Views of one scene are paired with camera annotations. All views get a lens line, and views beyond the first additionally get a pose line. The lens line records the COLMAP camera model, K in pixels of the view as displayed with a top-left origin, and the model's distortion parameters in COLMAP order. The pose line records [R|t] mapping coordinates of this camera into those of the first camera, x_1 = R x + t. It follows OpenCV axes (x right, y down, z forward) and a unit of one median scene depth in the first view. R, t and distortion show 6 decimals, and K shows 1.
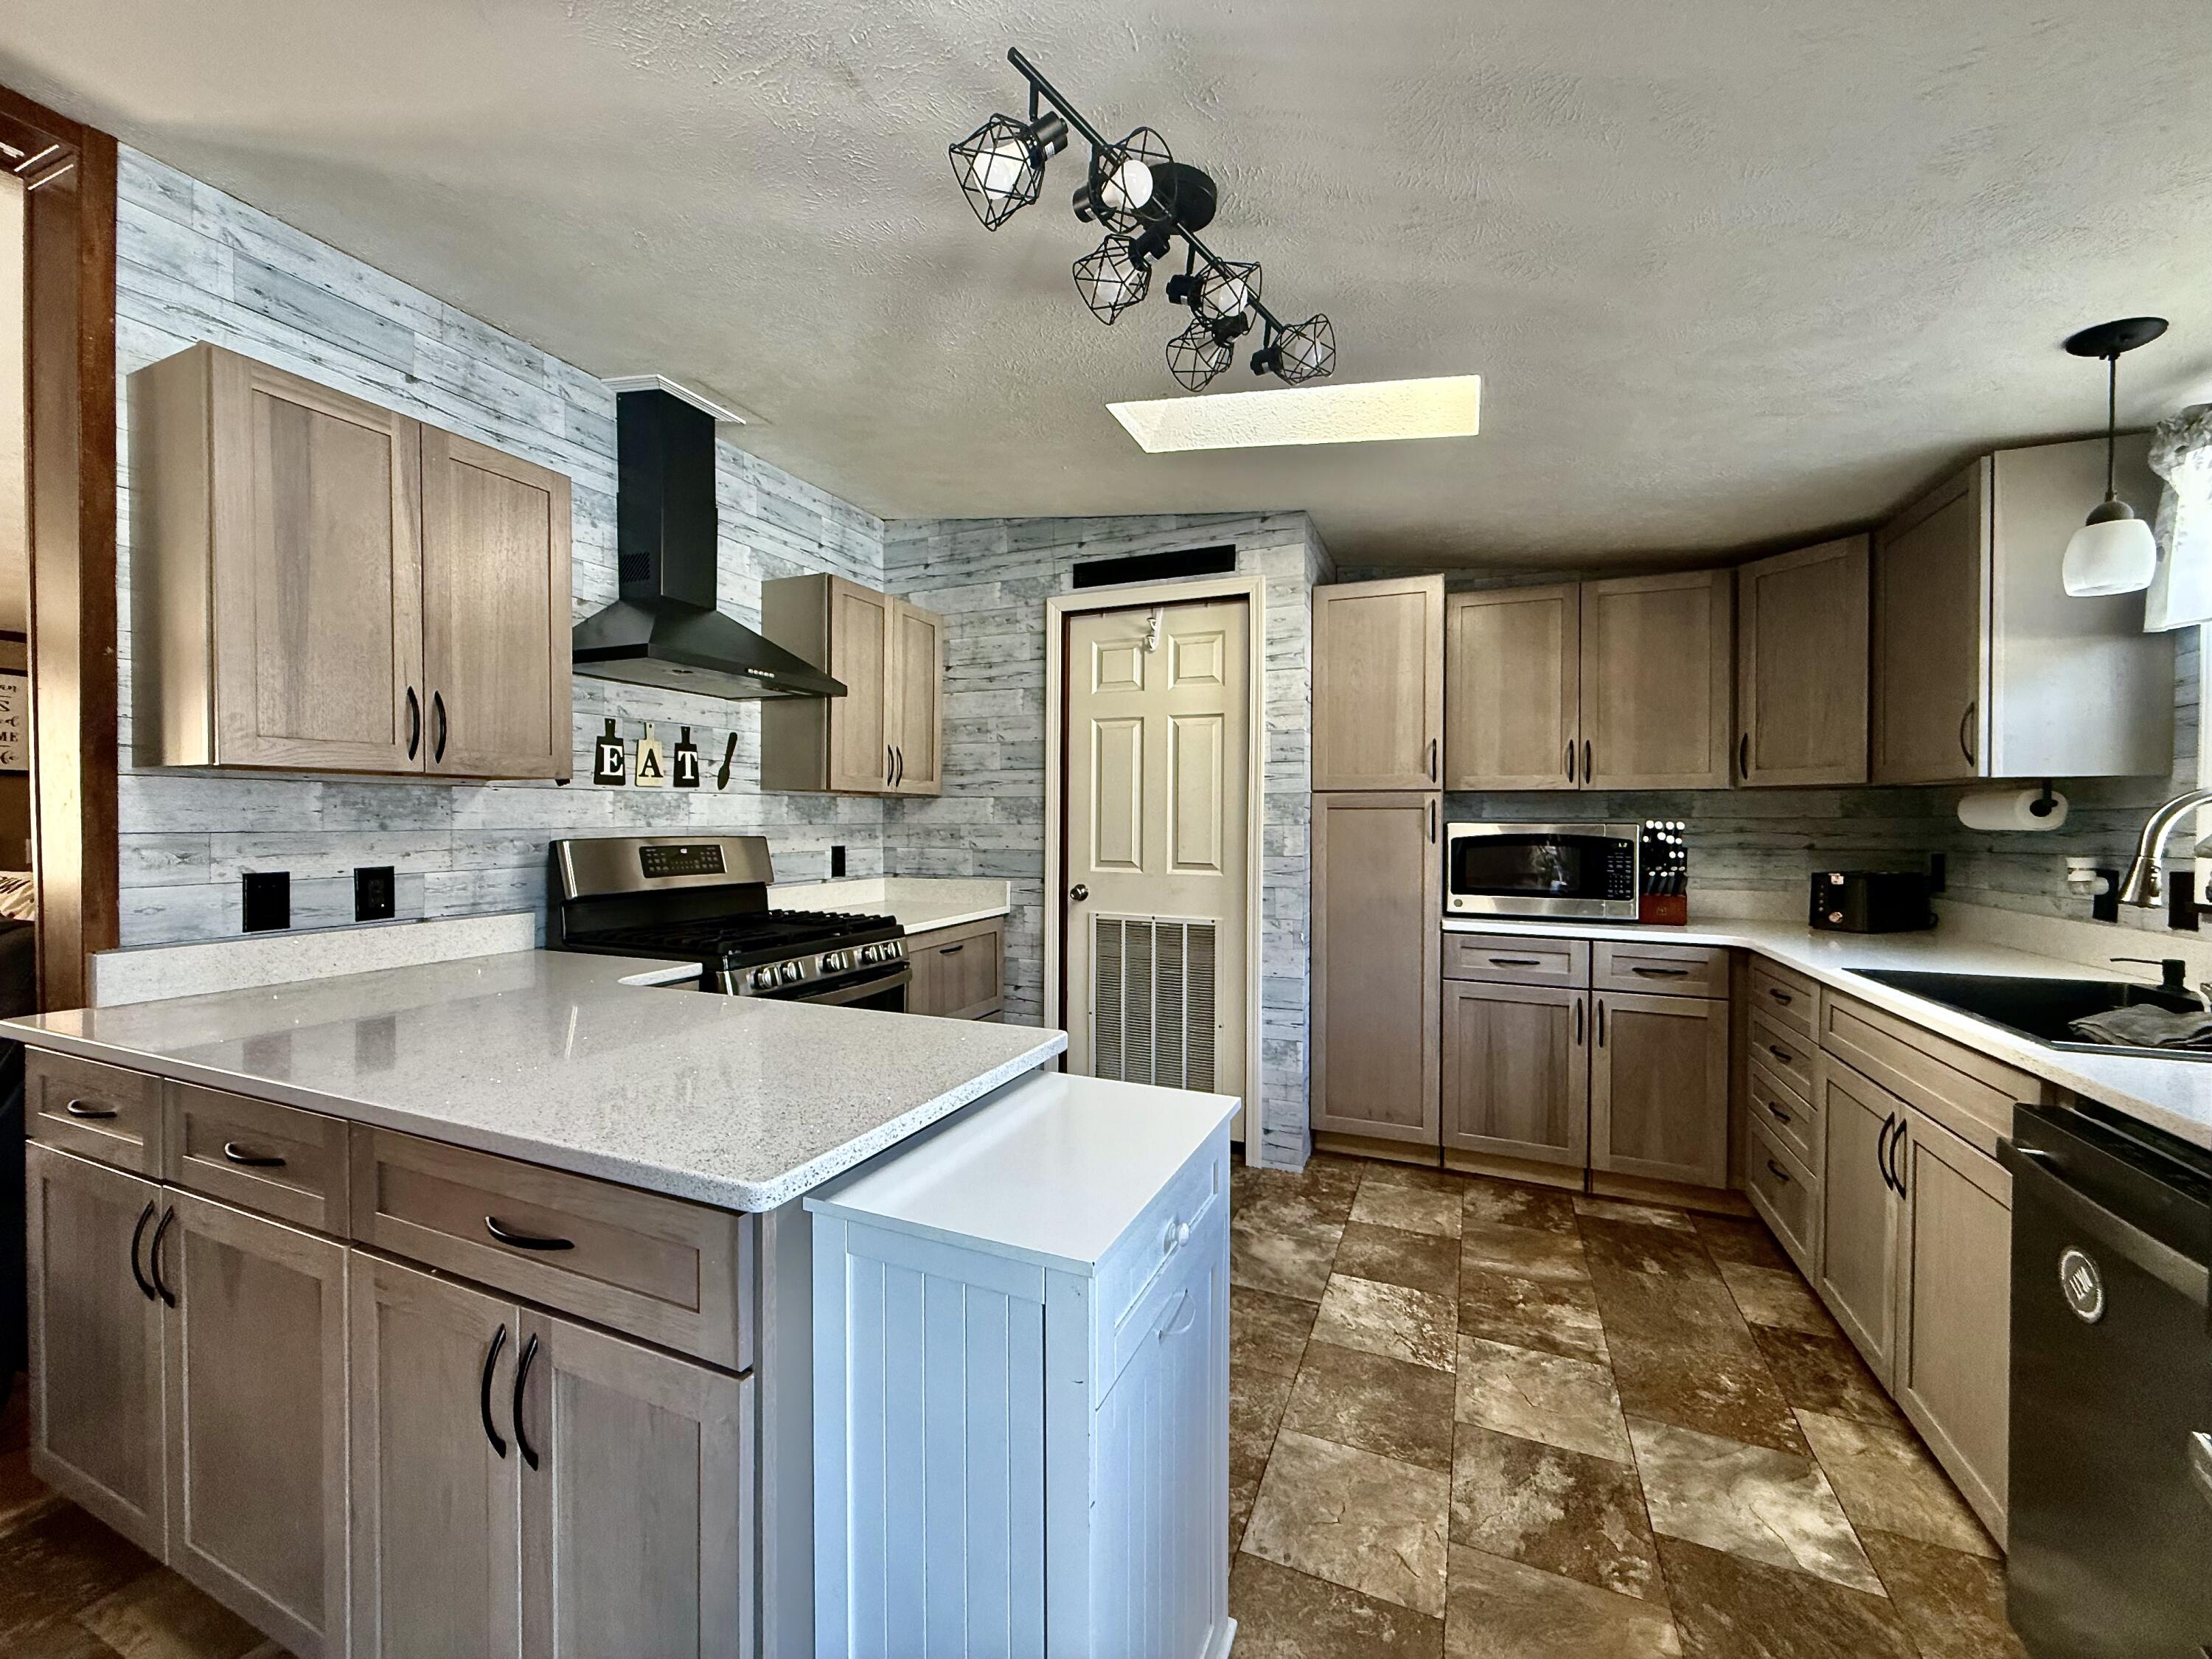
lens RADIAL K [[887.9, 0, 1087.1], [0, 887.9, 826.6], [0, 0, 1]] dist [0.003537, -0.000013]
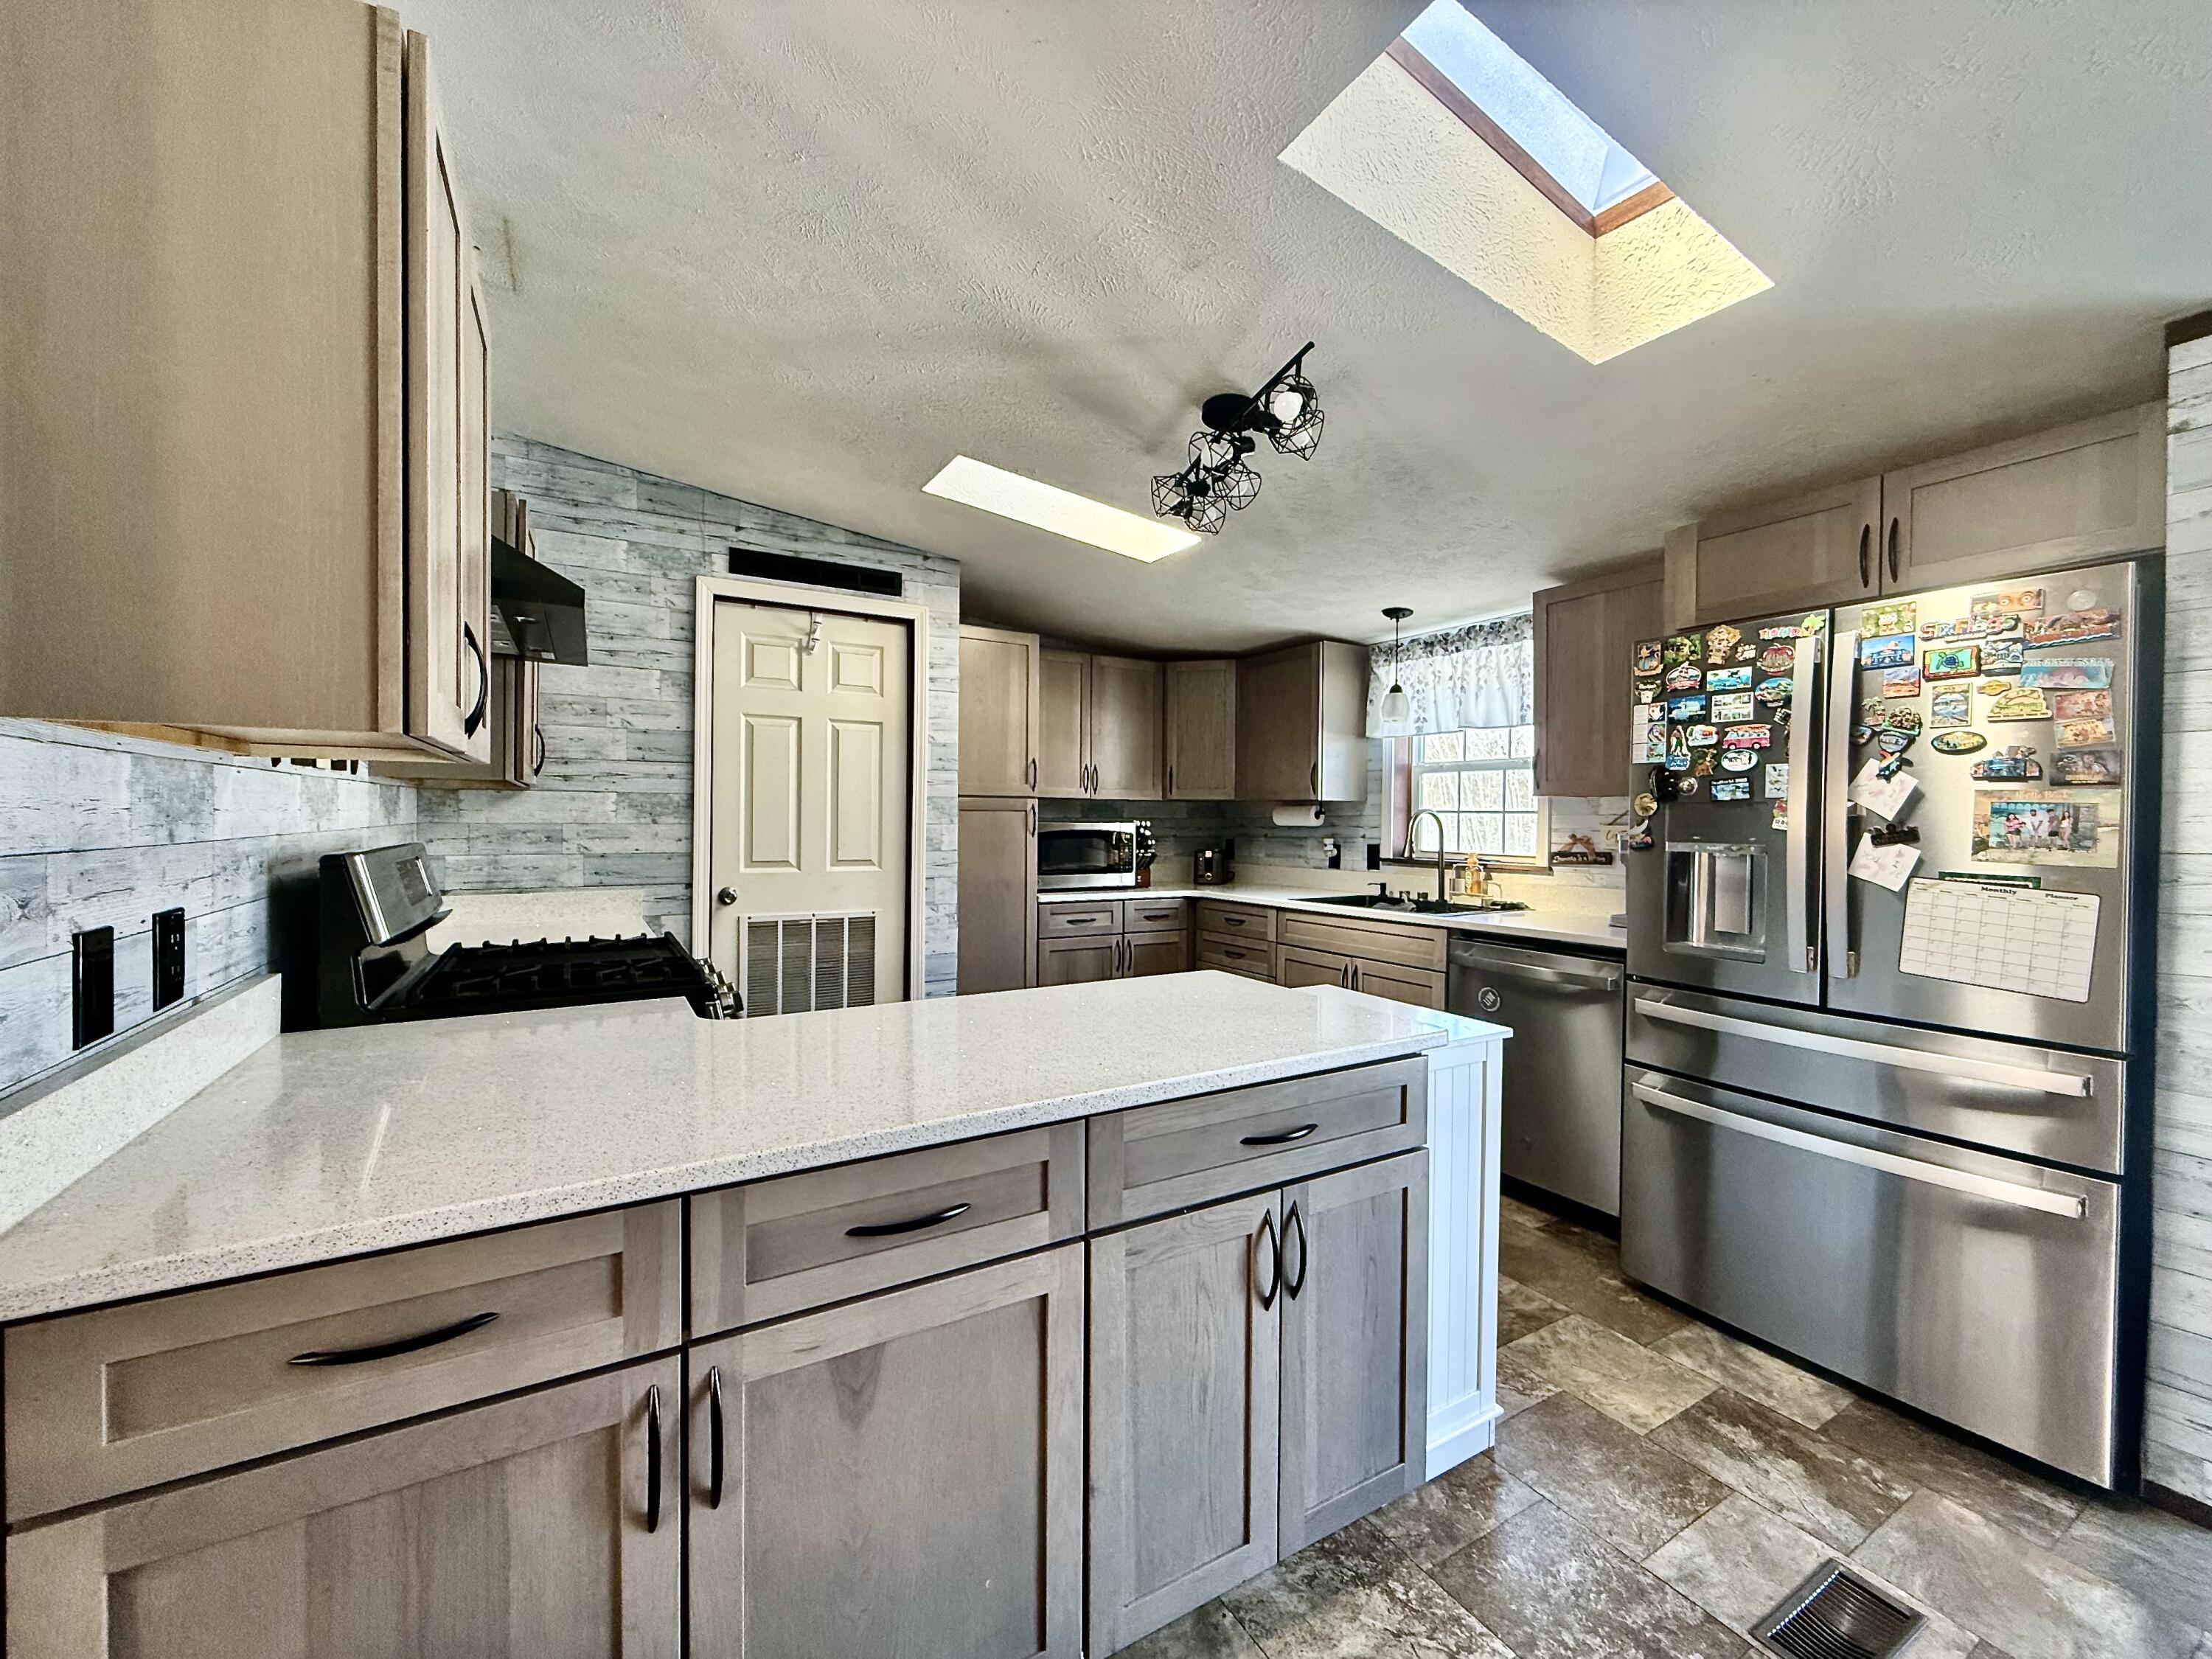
lens RADIAL K [[887.9, 0, 1110.3], [0, 887.9, 827.0], [0, 0, 1]] dist [0.003537, -0.000013]
pose [[0.582065, -0.006521, 0.813116, -0.576332], [0.001182, 0.999974, 0.007174, -0.005731], [-0.813141, -0.003214, 0.582058, 0.130876]]
